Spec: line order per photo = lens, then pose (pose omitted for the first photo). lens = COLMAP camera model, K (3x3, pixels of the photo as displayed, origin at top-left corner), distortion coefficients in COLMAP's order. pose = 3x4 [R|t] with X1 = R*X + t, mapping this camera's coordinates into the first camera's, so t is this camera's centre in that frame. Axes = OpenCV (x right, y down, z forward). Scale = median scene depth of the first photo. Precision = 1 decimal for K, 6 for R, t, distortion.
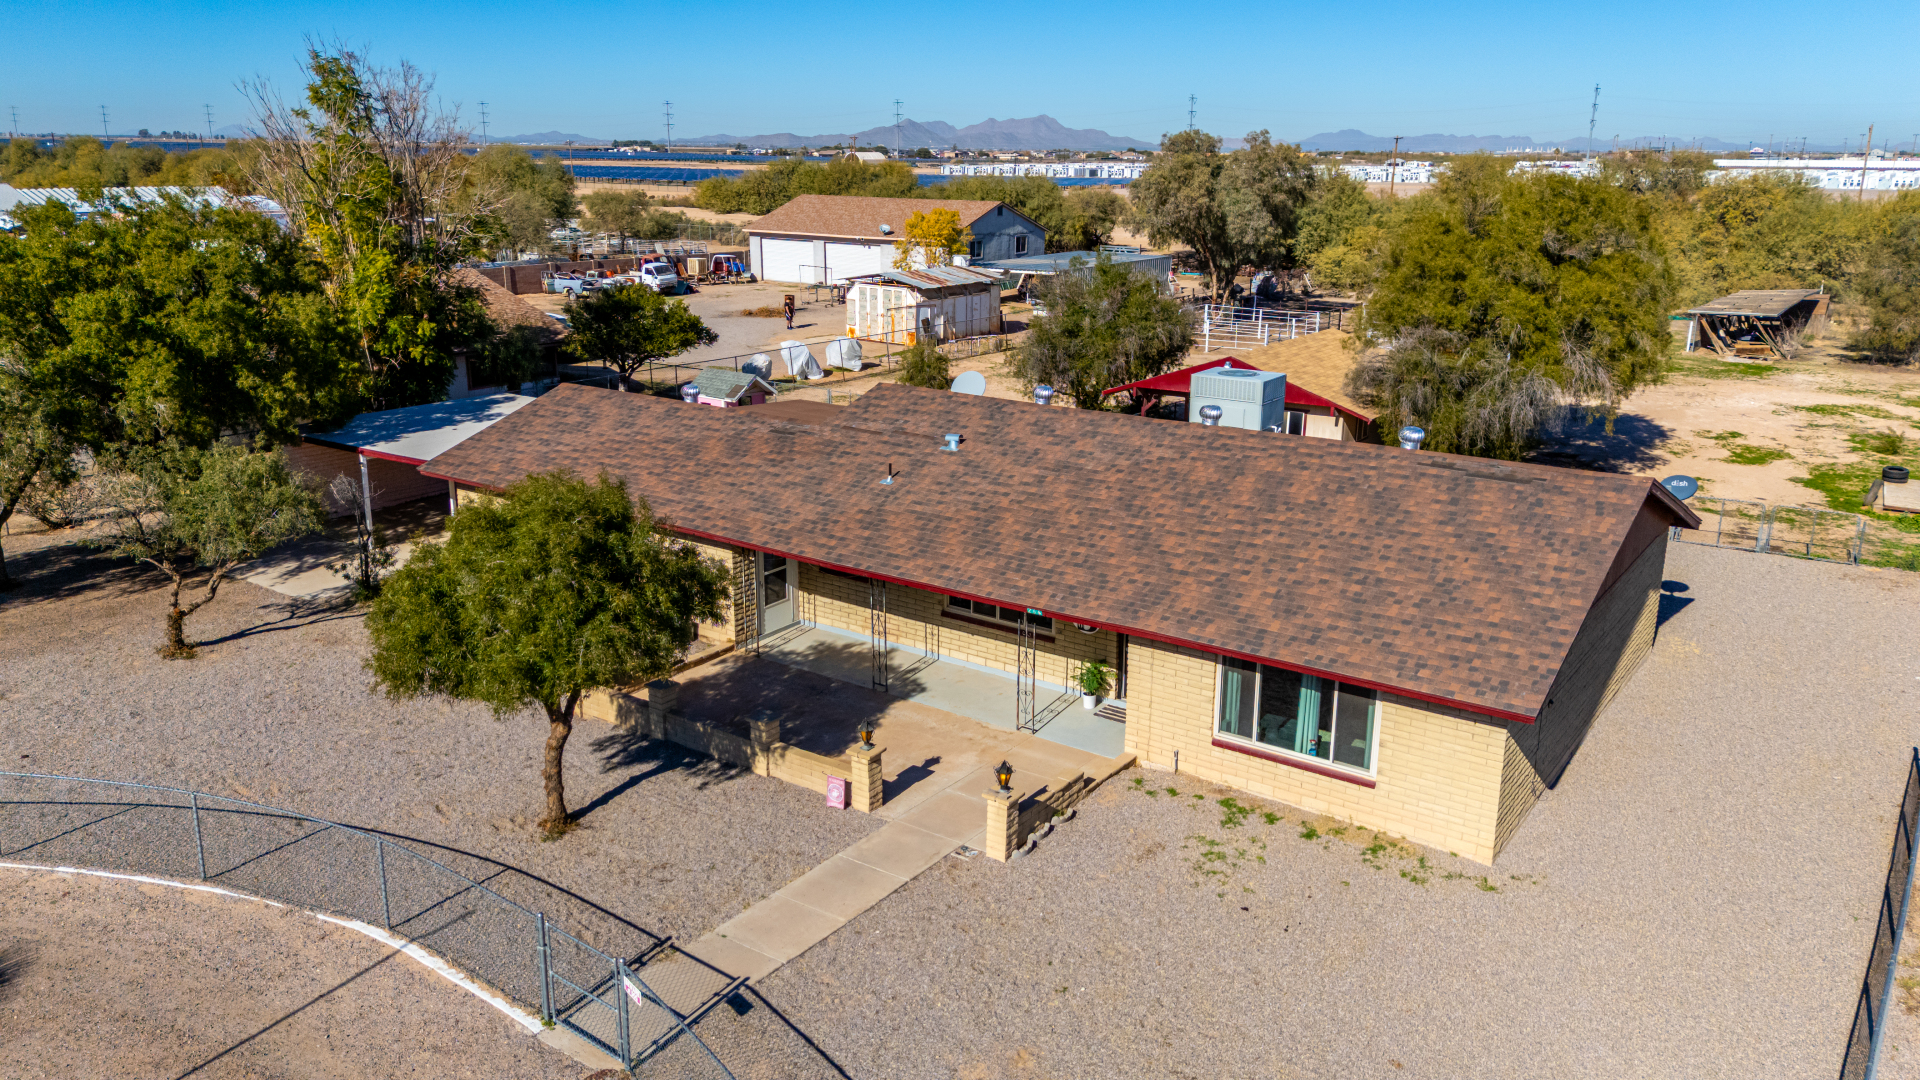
lens RADIAL K [[1395.4, 0, 960.0], [0, 1395.4, 540.0], [0, 0, 1]] dist [0.082316, -0.078701]
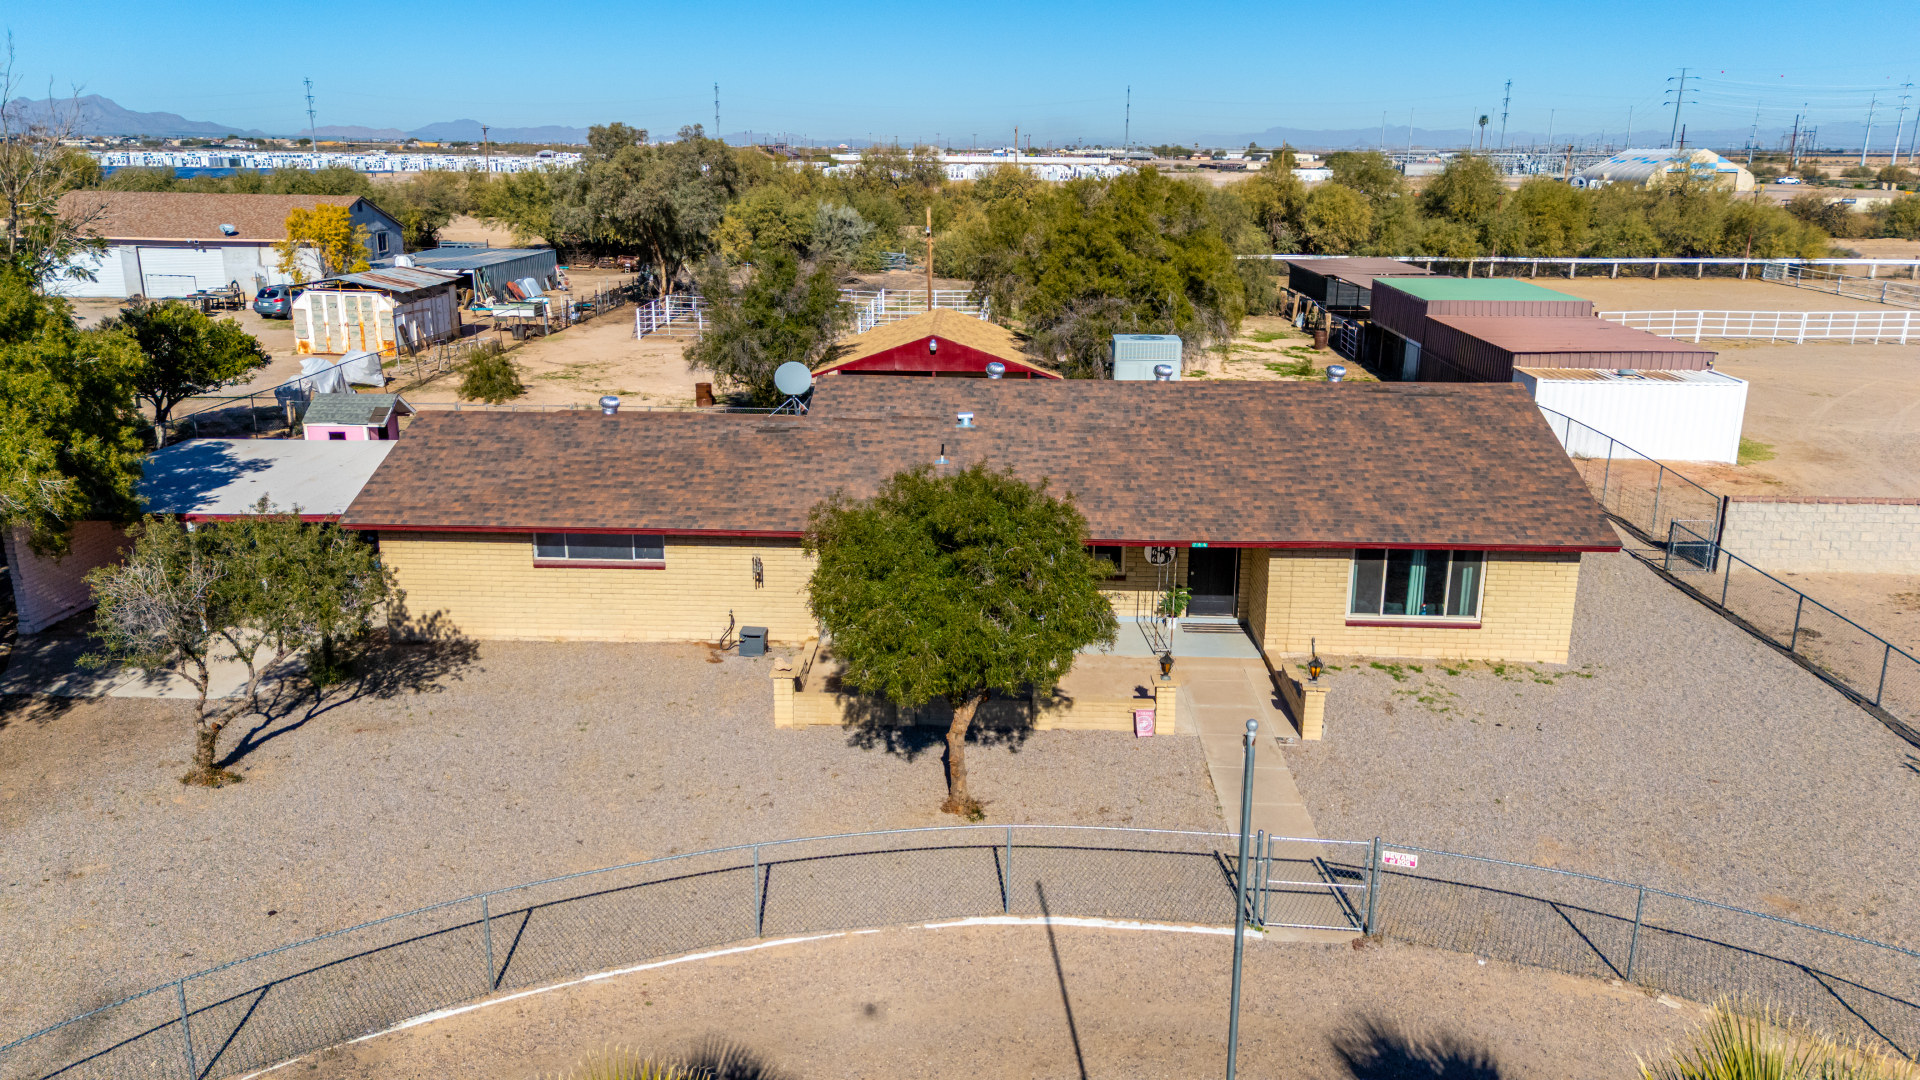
lens RADIAL K [[1395.4, 0, 960.0], [0, 1395.4, 540.0], [0, 0, 1]] dist [0.082316, -0.078701]
pose [[0.837341, -0.148331, 0.526173, -0.597369], [0.145253, 0.988256, 0.047442, -0.030458], [-0.527031, 0.036703, 0.849053, 0.092058]]
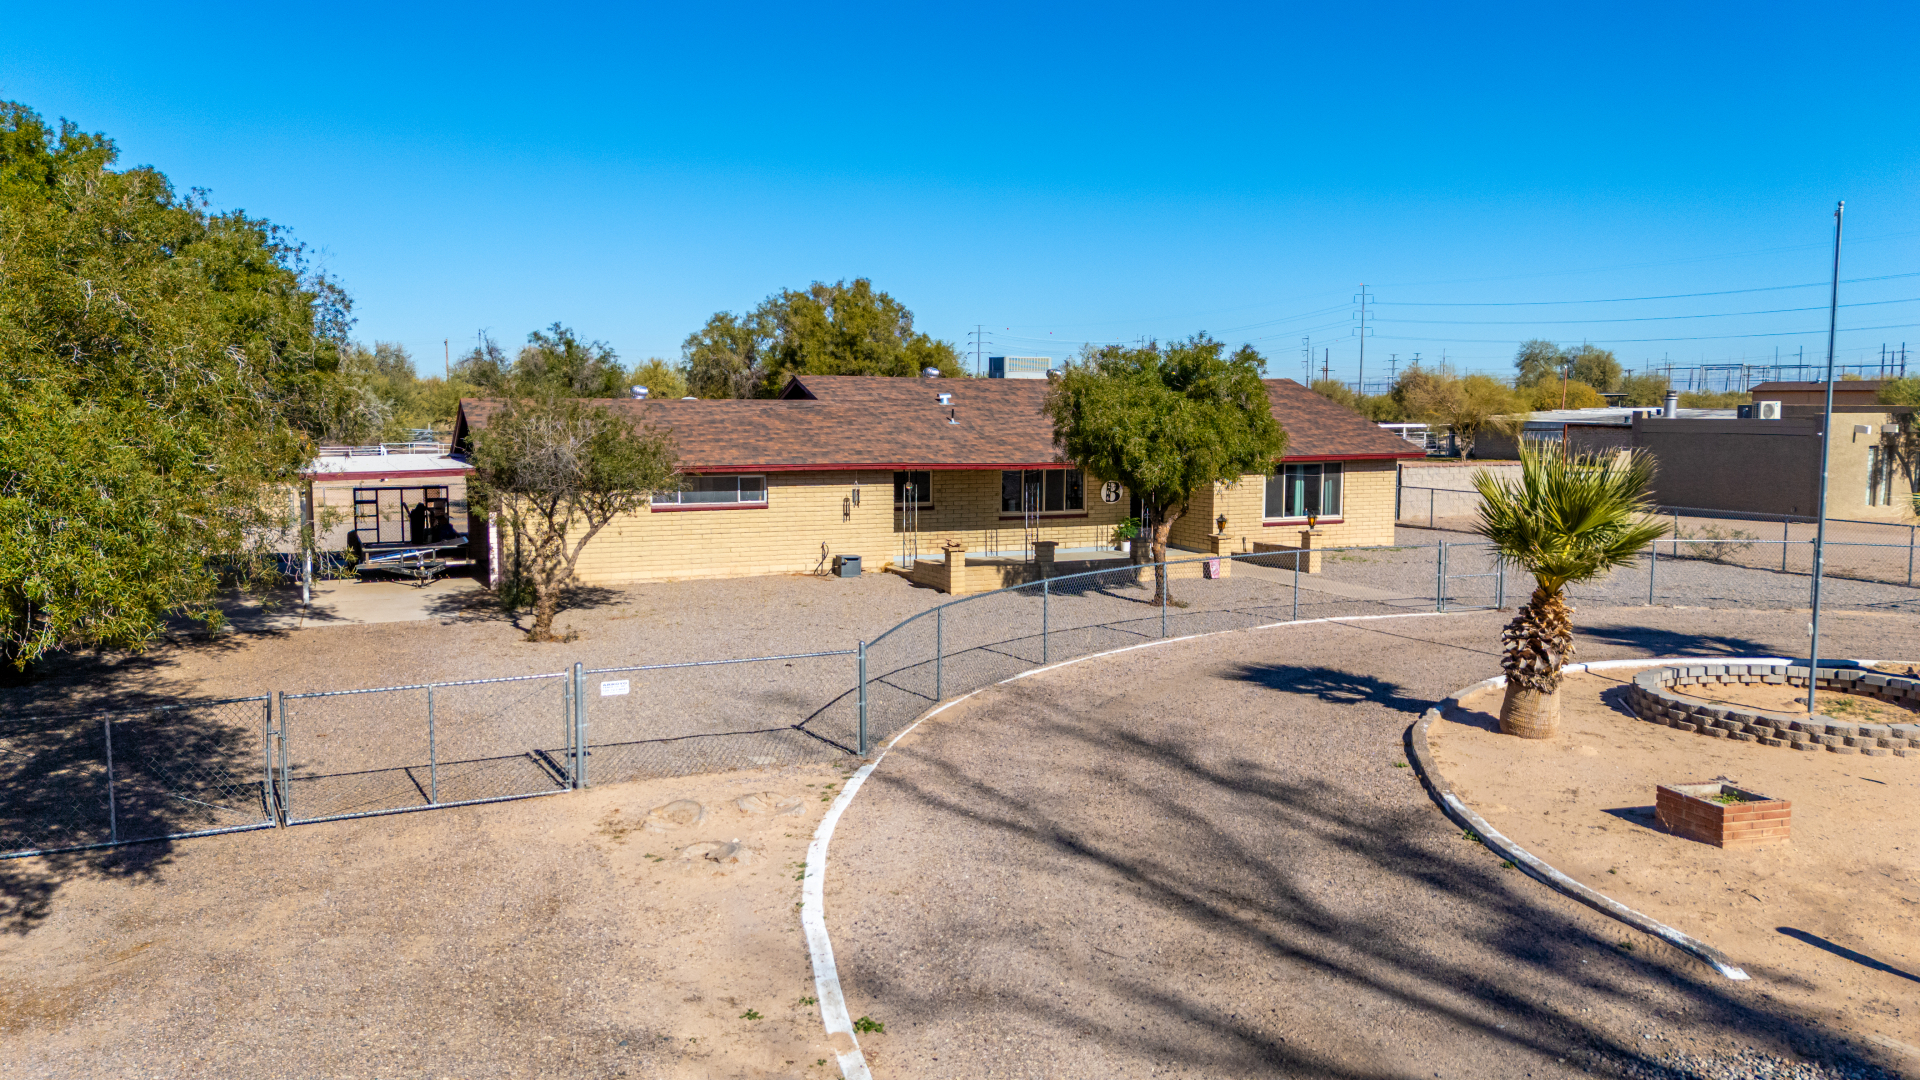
lens RADIAL K [[1395.4, 0, 960.0], [0, 1395.4, 540.0], [0, 0, 1]] dist [0.082316, -0.078701]
pose [[0.512946, -0.092336, 0.853440, -1.141751], [0.232250, 0.972047, -0.034422, 0.107331], [-0.826405, 0.215868, 0.520053, 0.339972]]
